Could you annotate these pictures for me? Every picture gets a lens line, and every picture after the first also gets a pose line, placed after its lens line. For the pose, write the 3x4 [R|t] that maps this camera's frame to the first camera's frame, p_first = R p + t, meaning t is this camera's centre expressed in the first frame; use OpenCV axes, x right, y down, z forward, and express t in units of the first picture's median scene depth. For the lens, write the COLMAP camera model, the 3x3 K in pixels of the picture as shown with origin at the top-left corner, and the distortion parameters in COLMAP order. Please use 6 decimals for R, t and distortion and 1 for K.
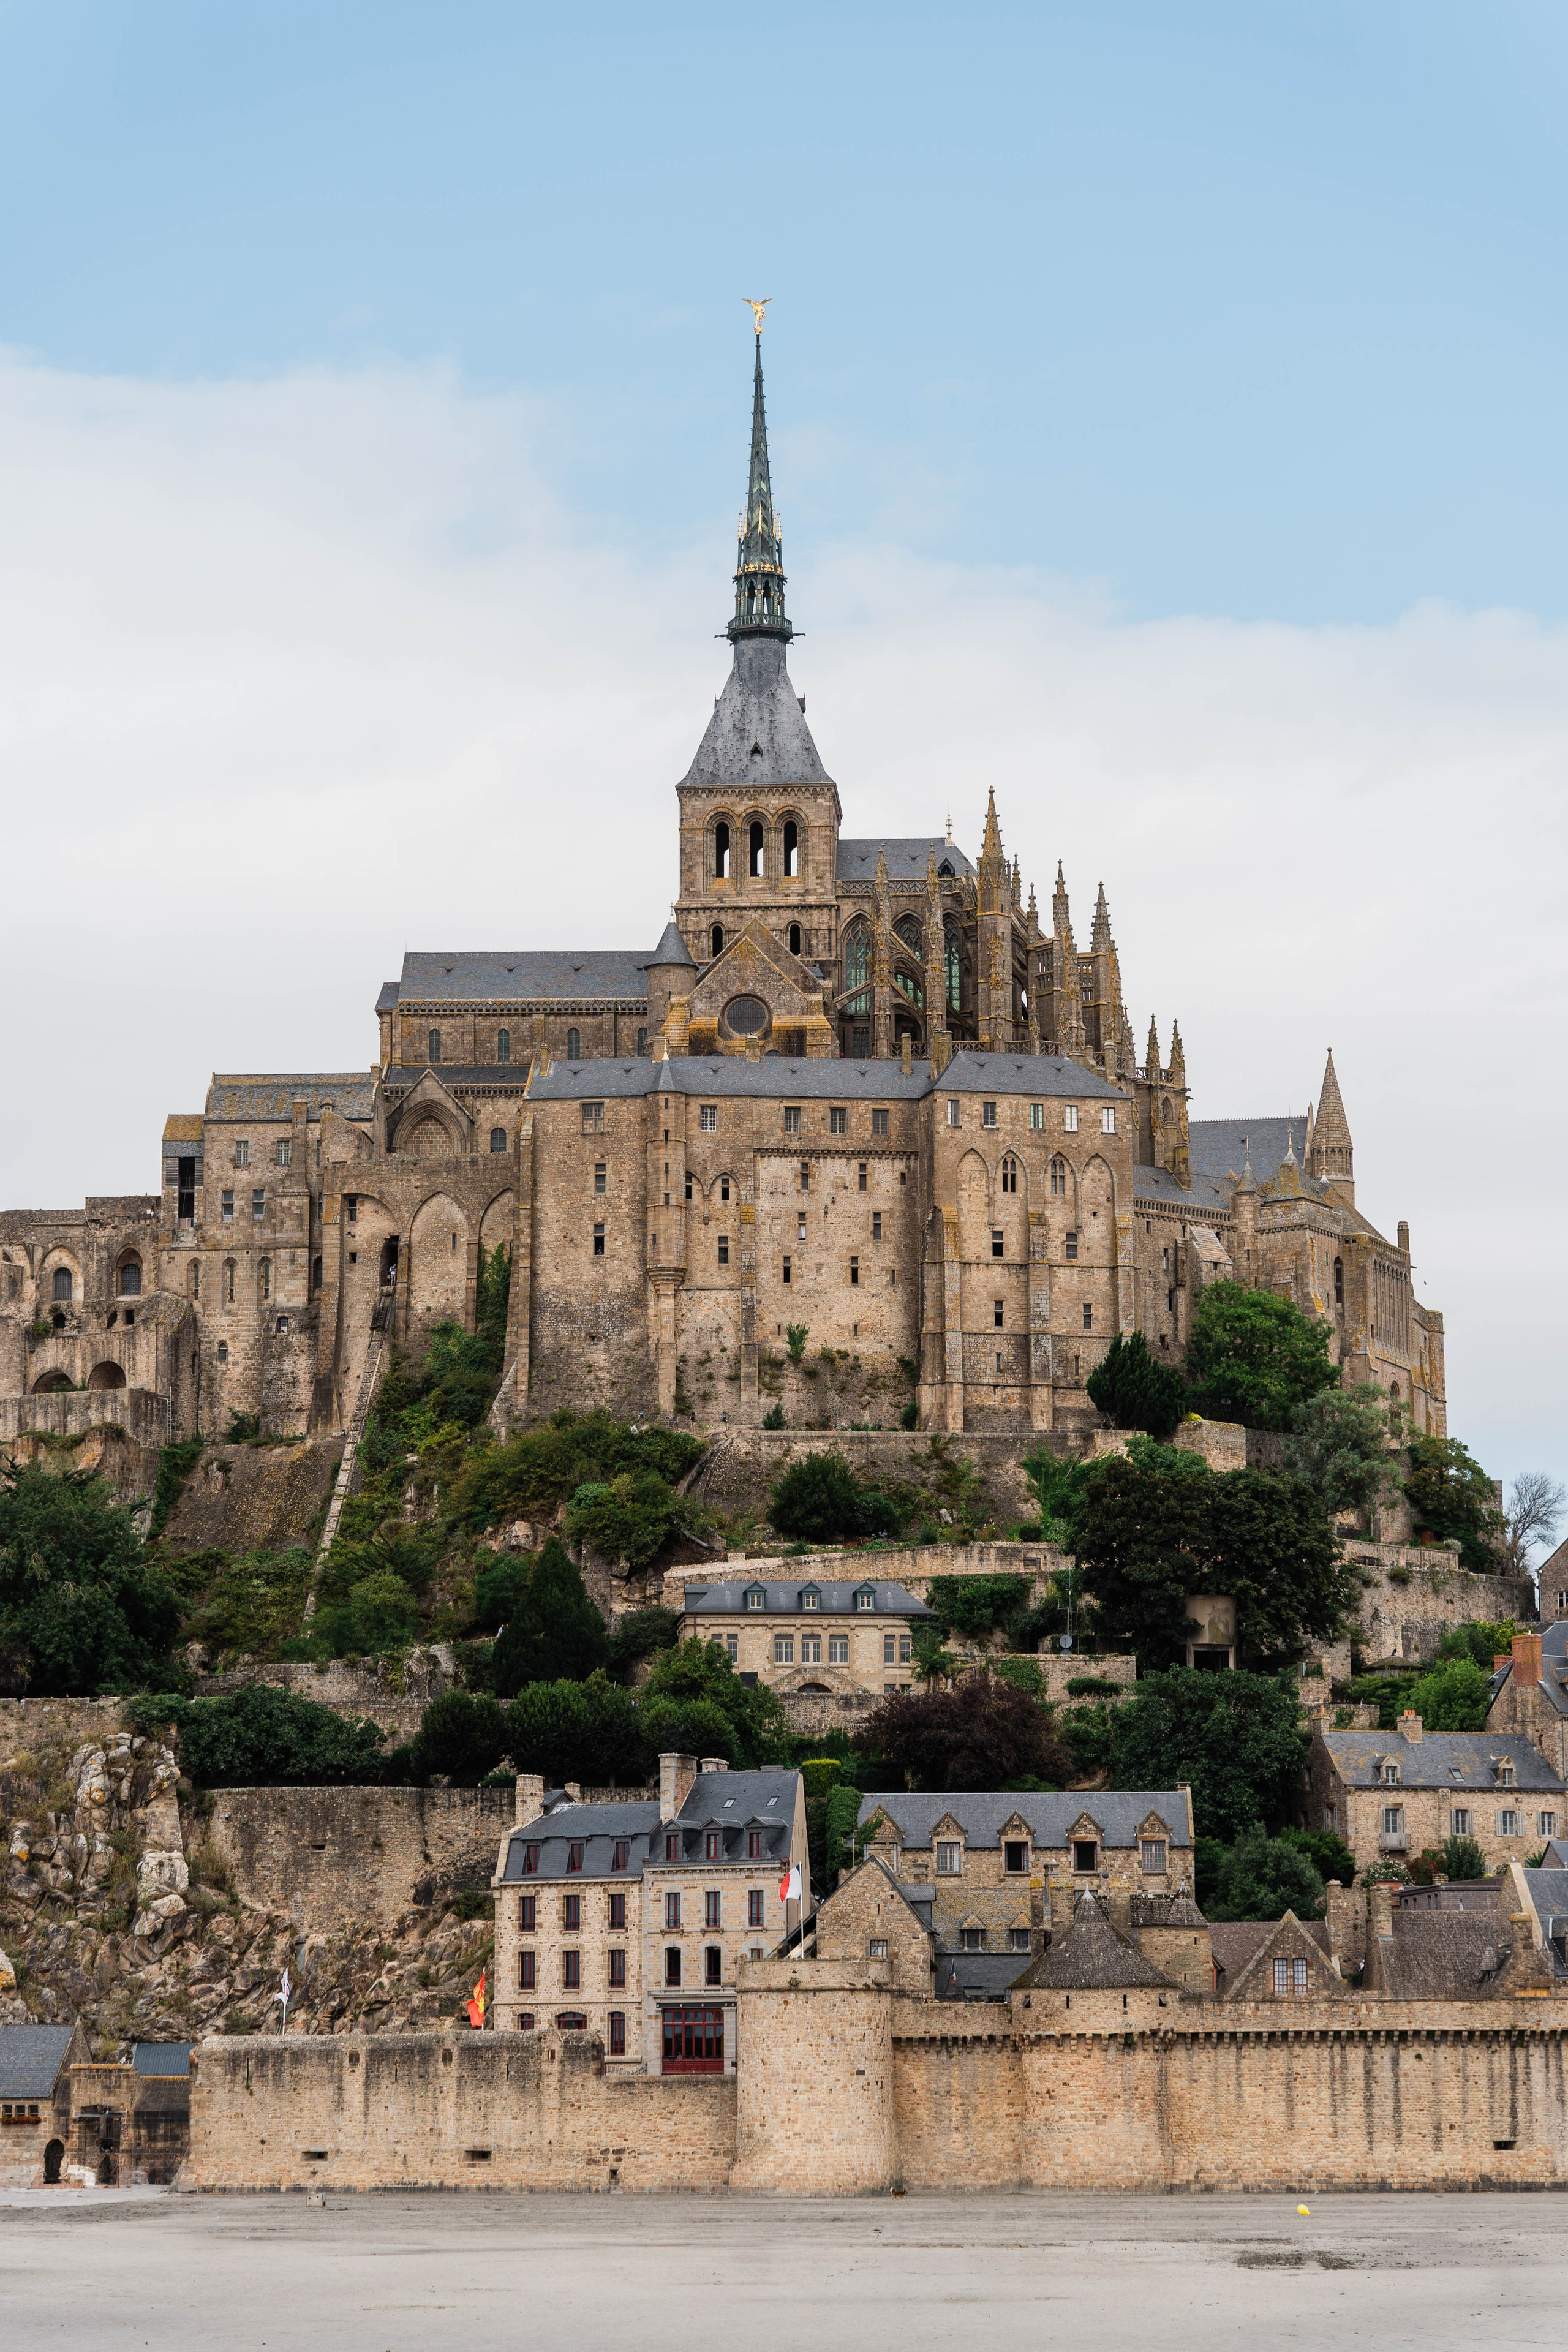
lens RADIAL K [[5069.1, 0, 784.0], [0, 5069.1, 1176.0], [0, 0, 1]] dist [-0.013076, 0.014203]
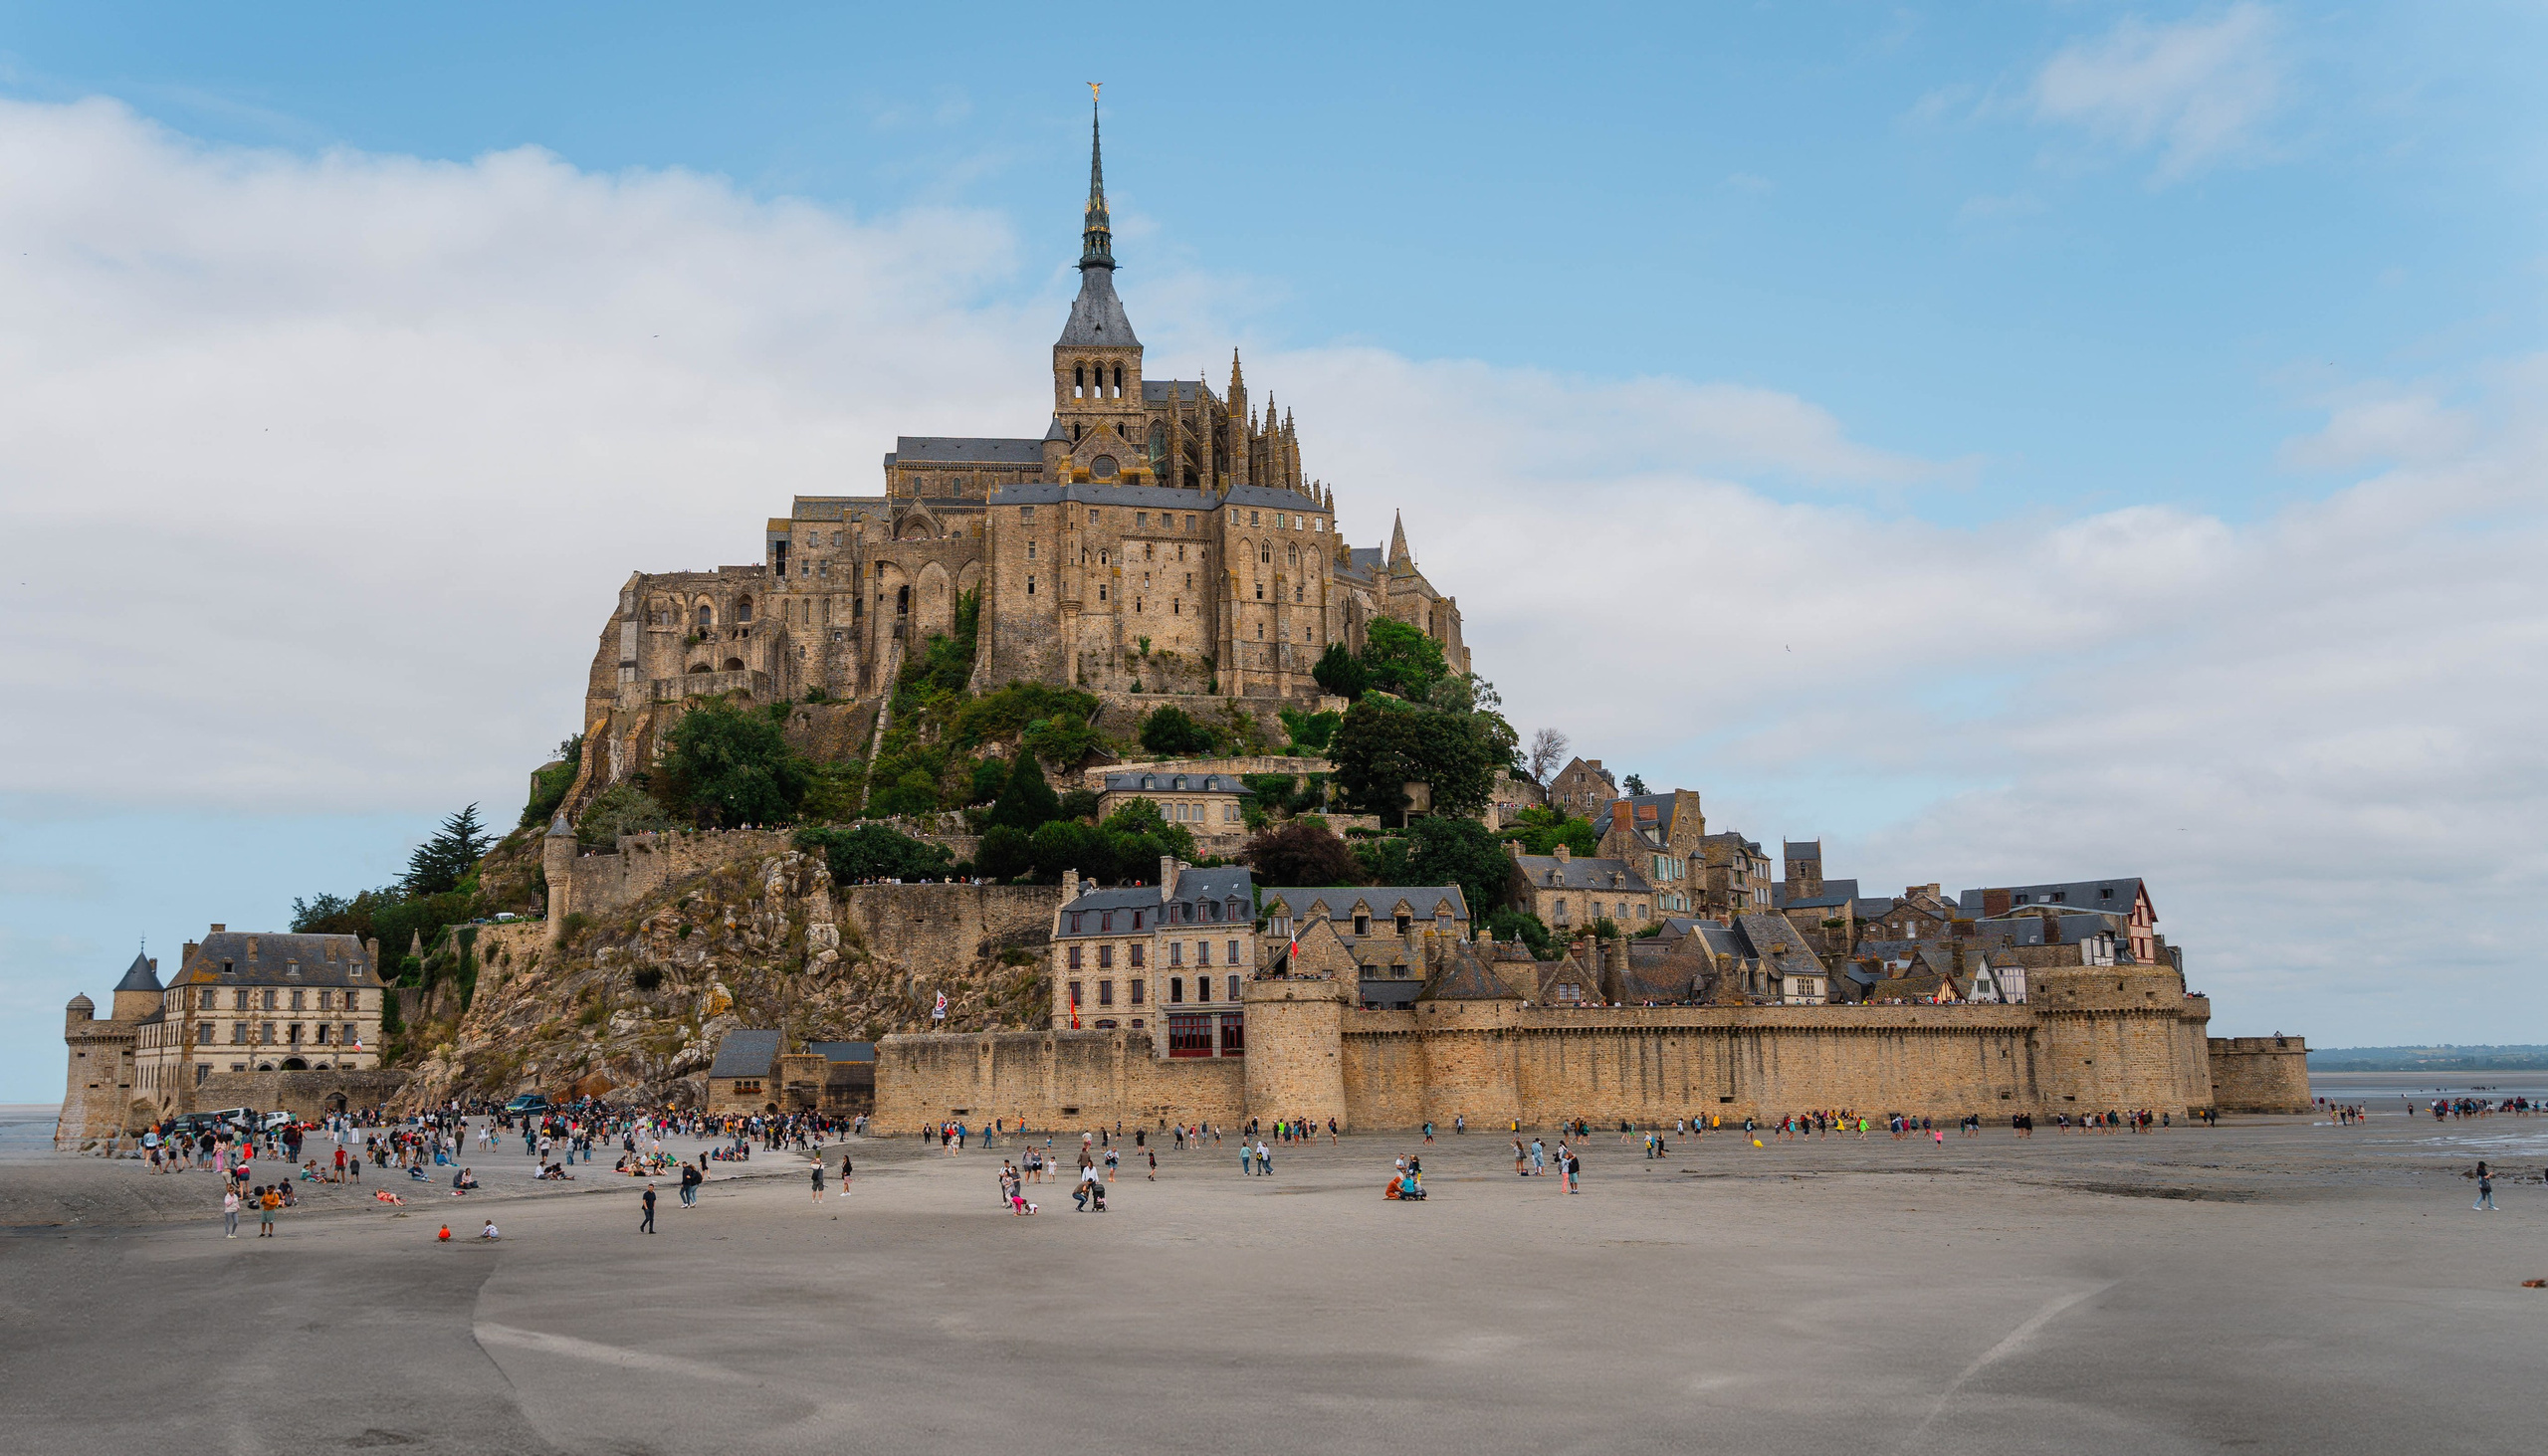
lens RADIAL K [[2454.8, 0, 1273.3], [0, 2454.8, 669.4], [0, 0, 1]] dist [-0.001861, -0.000022]
pose [[0.993024, 0.013330, 0.117156, -0.064023], [-0.014798, 0.999822, 0.011667, 0.037159], [-0.116980, -0.013319, 0.993045, 0.190731]]
